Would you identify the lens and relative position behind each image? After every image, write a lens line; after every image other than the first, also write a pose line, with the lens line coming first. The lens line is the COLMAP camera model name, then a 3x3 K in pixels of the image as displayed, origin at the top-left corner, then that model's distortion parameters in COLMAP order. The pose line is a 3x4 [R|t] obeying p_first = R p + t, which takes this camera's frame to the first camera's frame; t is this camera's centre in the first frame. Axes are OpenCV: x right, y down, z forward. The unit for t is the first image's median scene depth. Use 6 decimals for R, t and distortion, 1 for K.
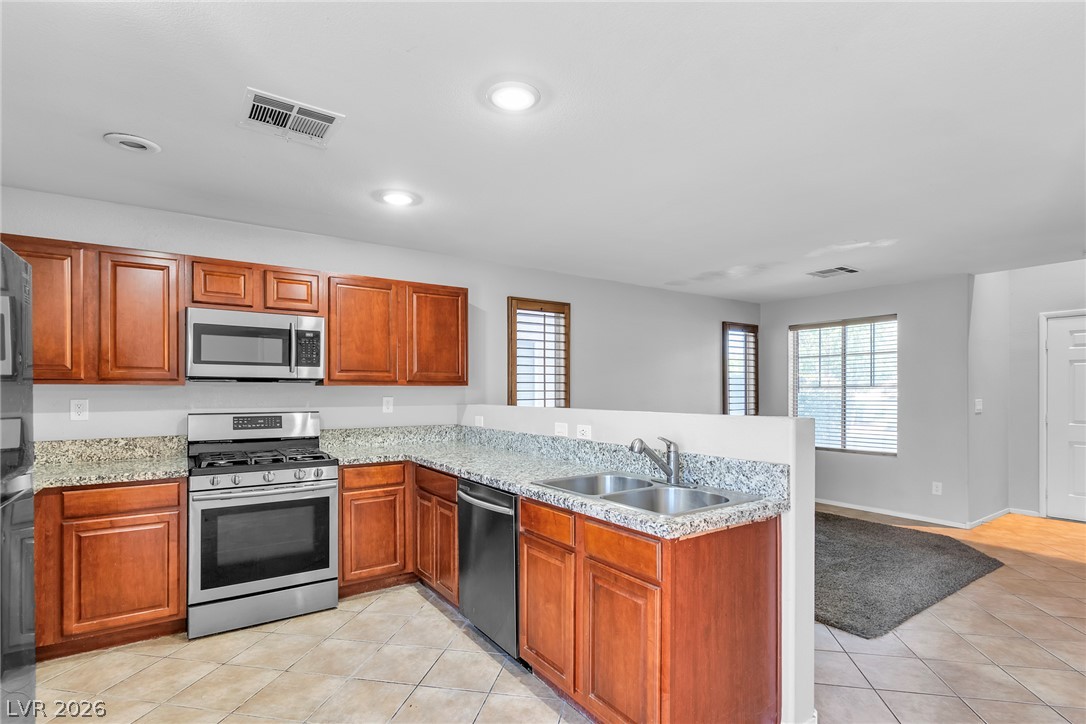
lens RADIAL K [[529.6, 0, 547.6], [0, 529.6, 389.3], [0, 0, 1]] dist [0.005250, -0.005379]
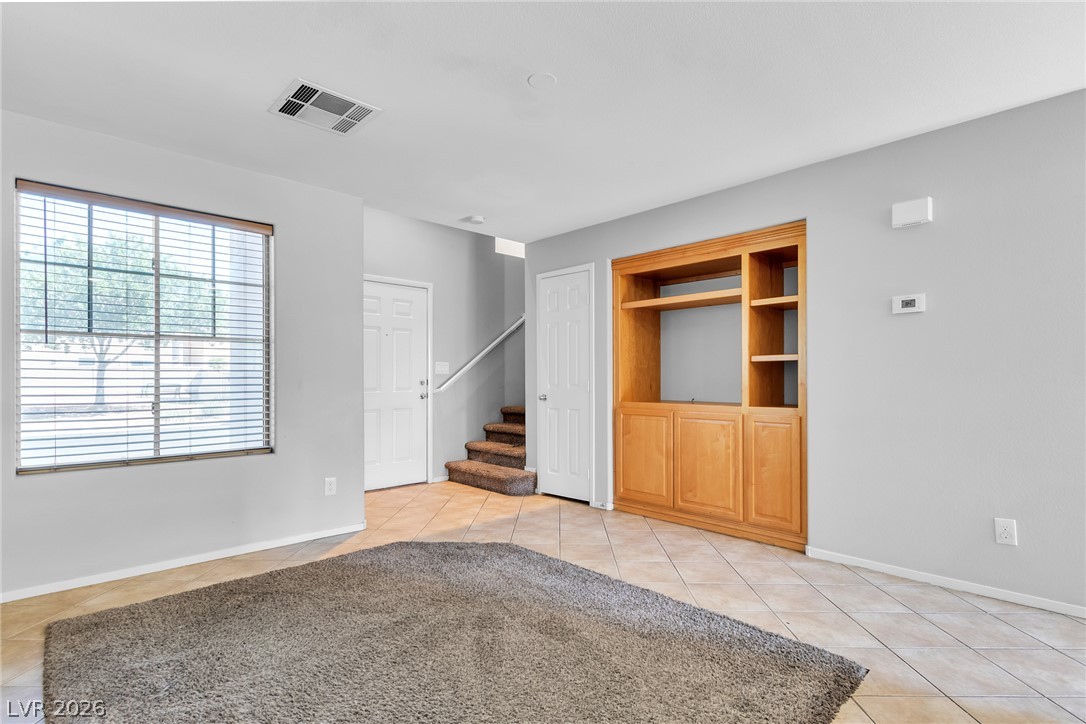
lens RADIAL K [[529.6, 0, 557.0], [0, 529.6, 378.6], [0, 0, 1]] dist [0.005250, -0.005379]
pose [[-0.159055, 0.003269, 0.987264, -0.026121], [0.000818, 0.999995, -0.003180, 0.073814], [-0.987269, 0.000302, -0.159057, 1.329122]]
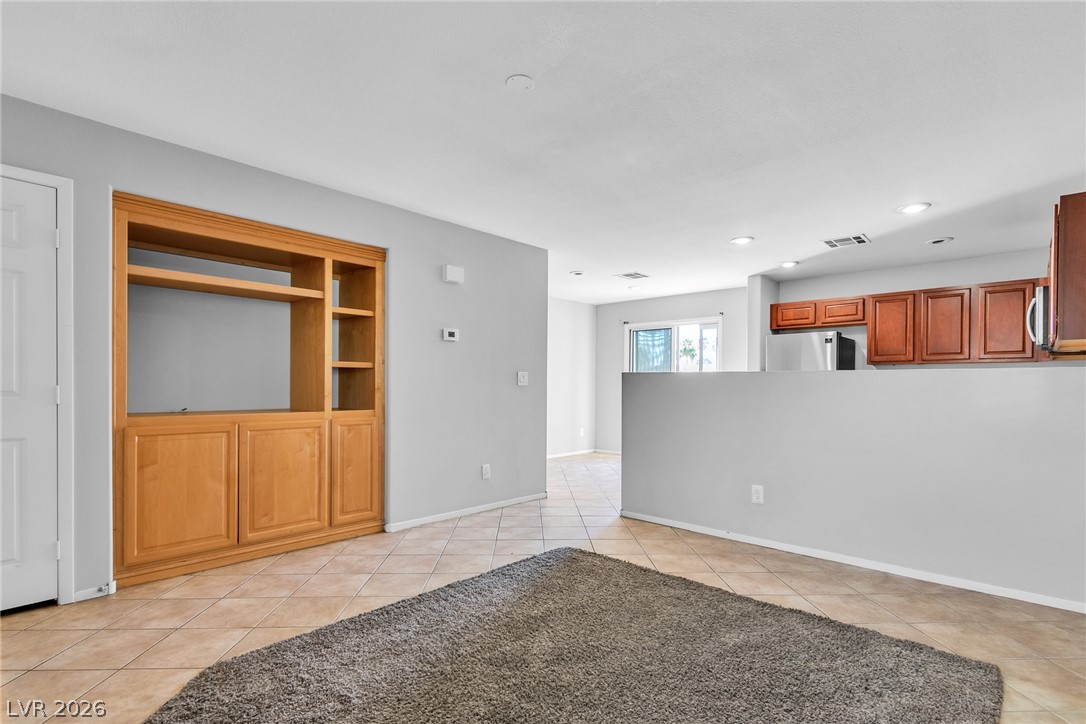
lens RADIAL K [[529.6, 0, 535.7], [0, 529.6, 389.6], [0, 0, 1]] dist [0.005250, -0.005379]
pose [[-0.979751, -0.005575, -0.200140, 0.822042], [-0.007559, 0.999930, 0.009153, 0.069577], [0.200075, 0.010480, -0.979725, 1.952542]]
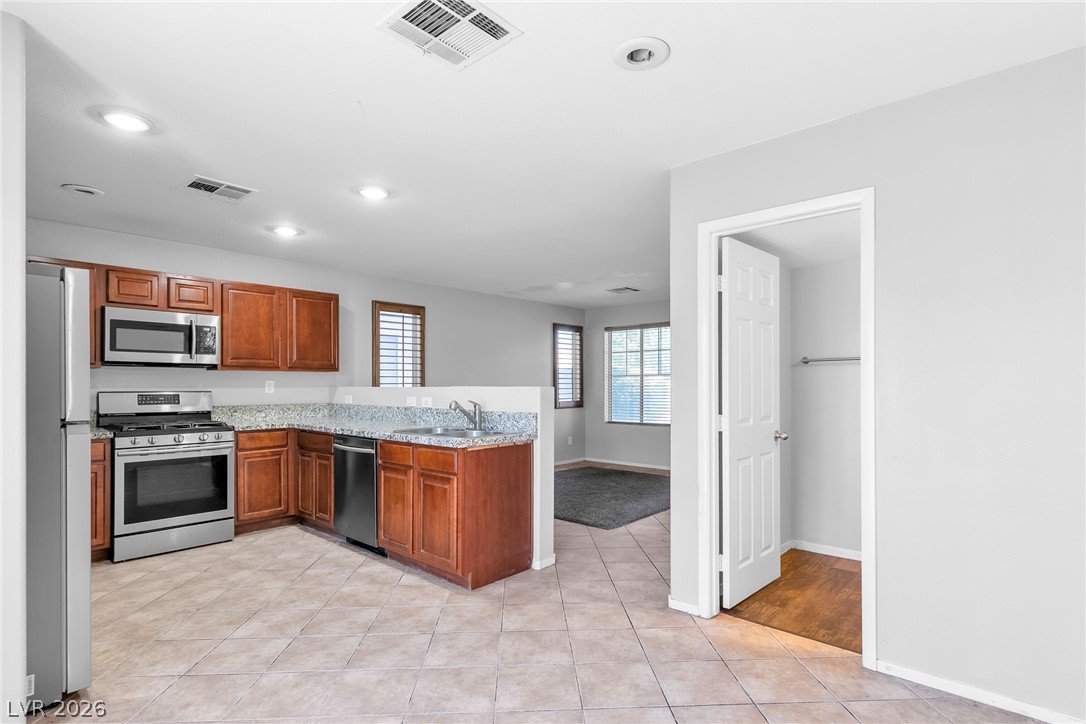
lens RADIAL K [[529.6, 0, 547.3], [0, 529.6, 382.0], [0, 0, 1]] dist [0.005250, -0.005379]
pose [[0.971458, -0.000065, 0.237213, 0.041580], [0.000137, 1.000000, -0.000285, 0.023981], [-0.237213, 0.000310, 0.971458, -0.438565]]
